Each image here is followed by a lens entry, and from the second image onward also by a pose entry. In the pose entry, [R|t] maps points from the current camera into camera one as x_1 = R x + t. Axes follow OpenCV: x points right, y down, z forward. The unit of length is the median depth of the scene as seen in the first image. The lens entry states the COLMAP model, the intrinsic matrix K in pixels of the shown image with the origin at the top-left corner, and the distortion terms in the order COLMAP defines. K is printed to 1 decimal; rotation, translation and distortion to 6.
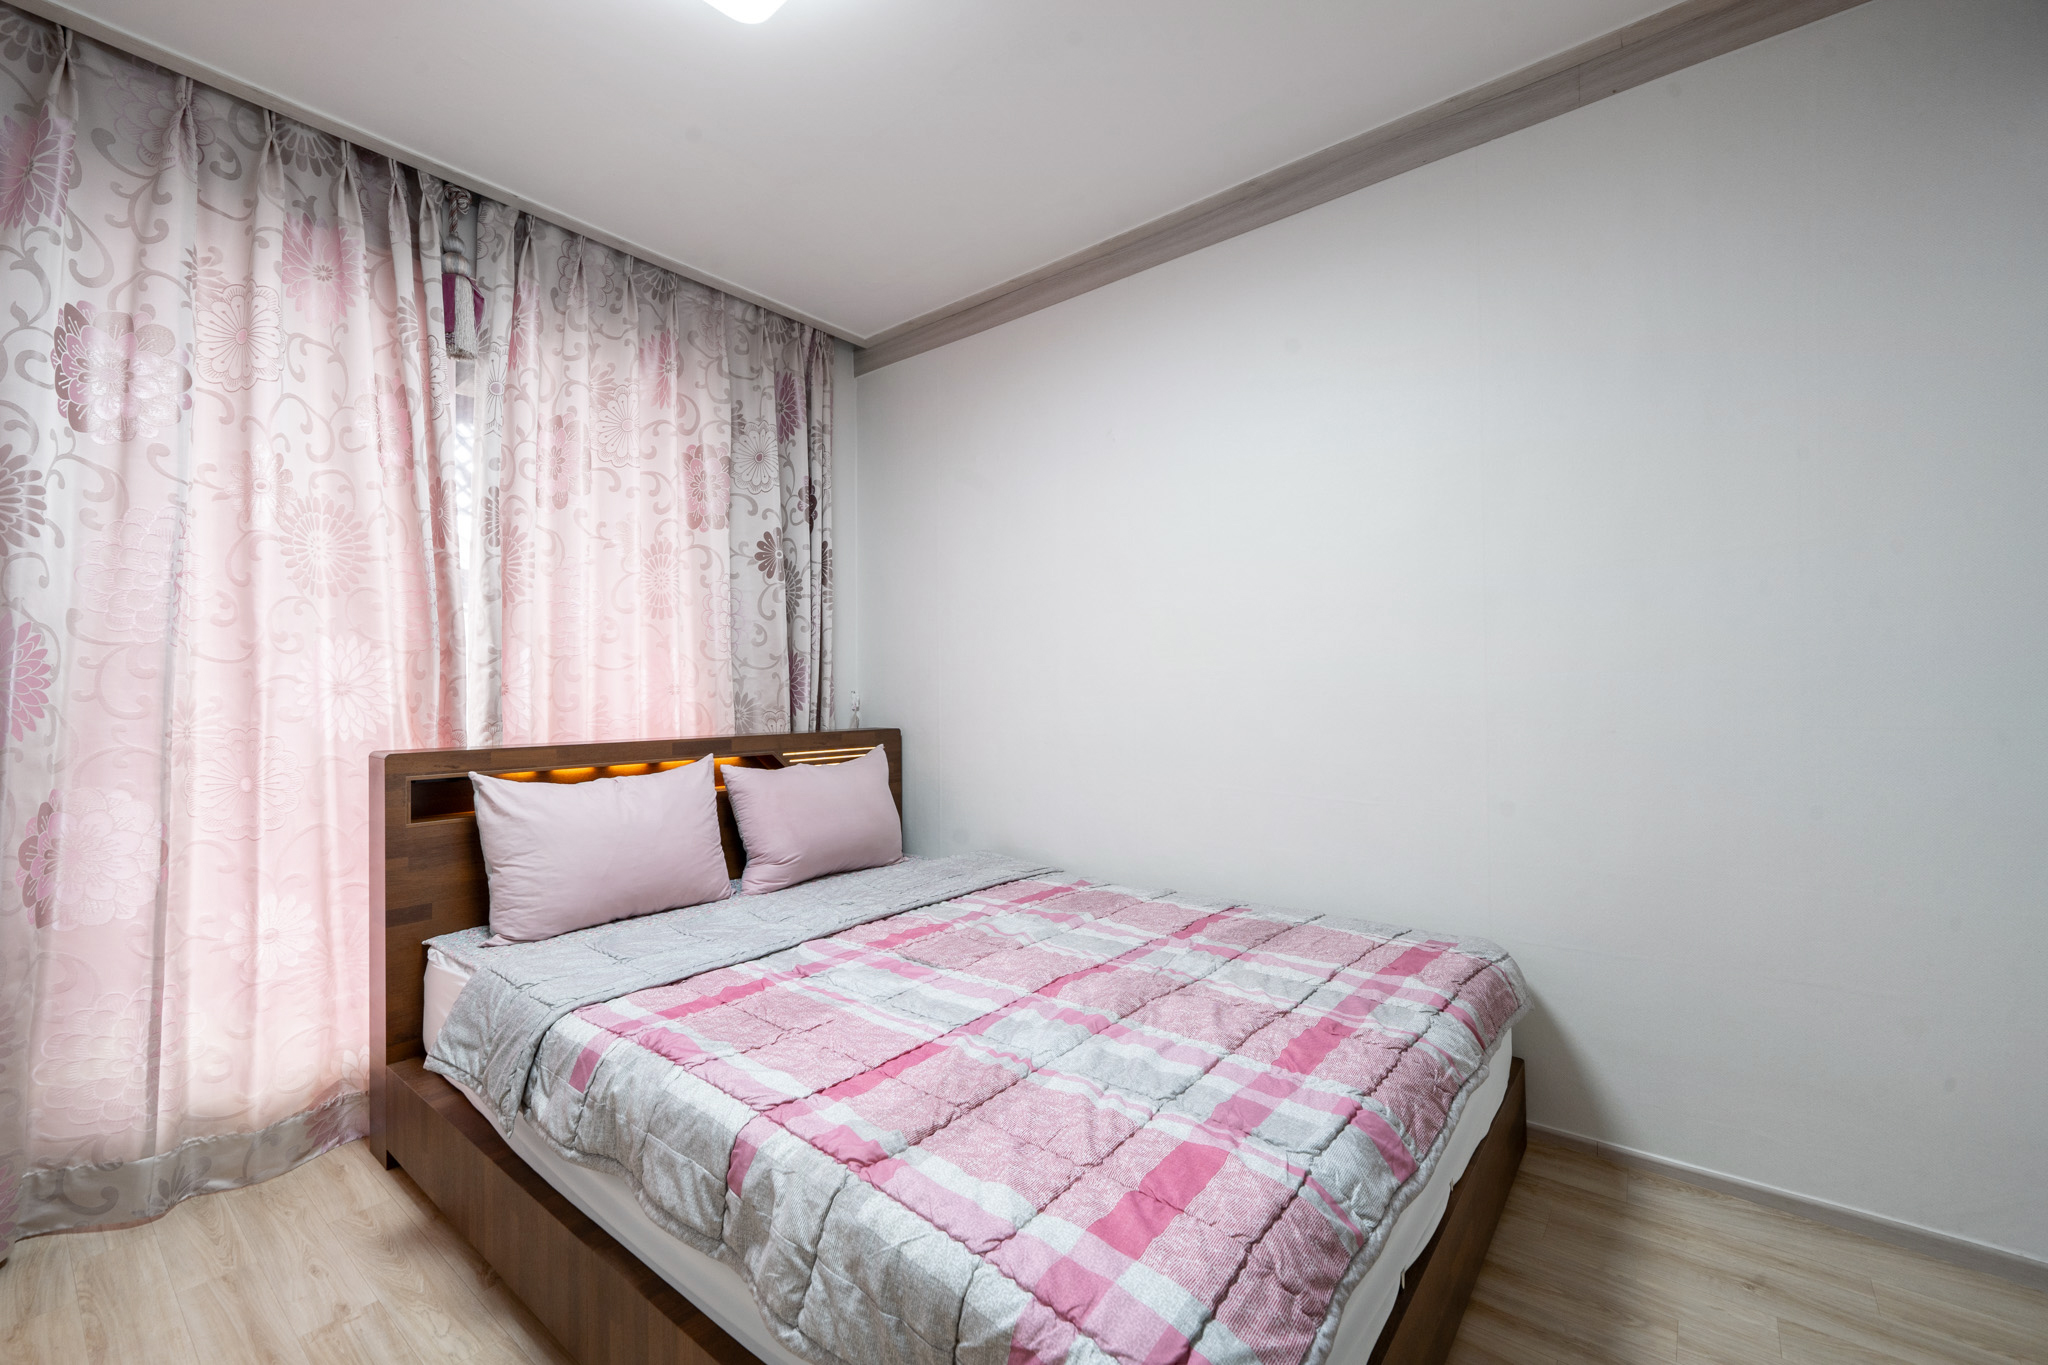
lens RADIAL K [[807.8, 0, 1015.5], [0, 807.8, 683.6], [0, 0, 1]] dist [-0.001594, 0.000028]
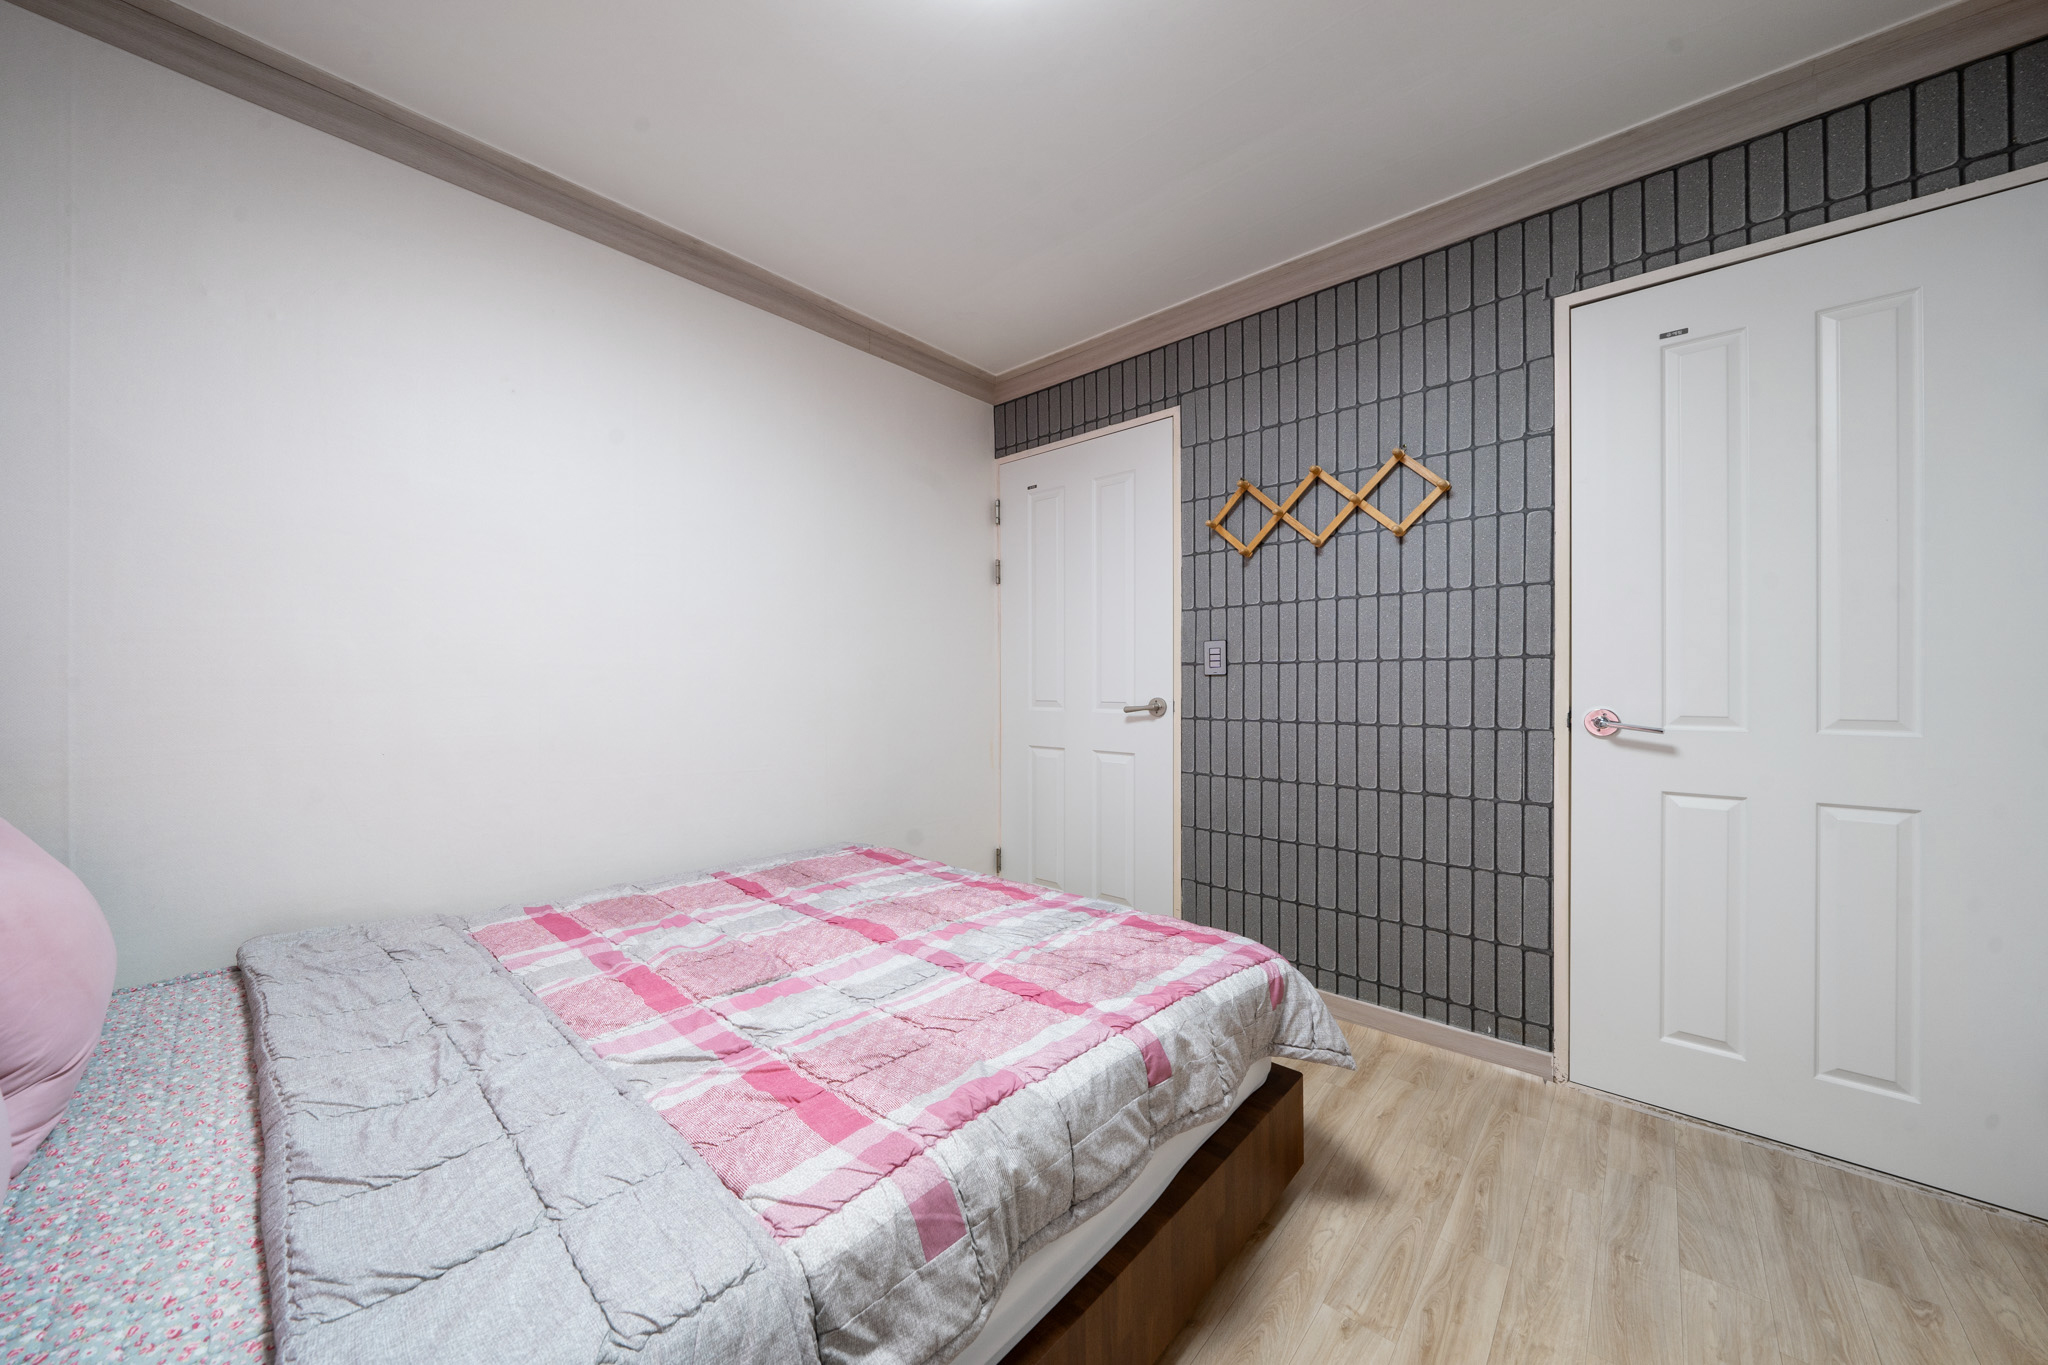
lens RADIAL K [[714.8, 0, 1015.1], [0, 714.8, 681.4], [0, 0, 1]] dist [-0.003229, -0.000459]
pose [[0.089341, 0.004440, 0.995991, -0.846681], [-0.017724, 0.999839, -0.002868, 0.018170], [-0.995843, -0.017397, 0.089406, 0.660093]]
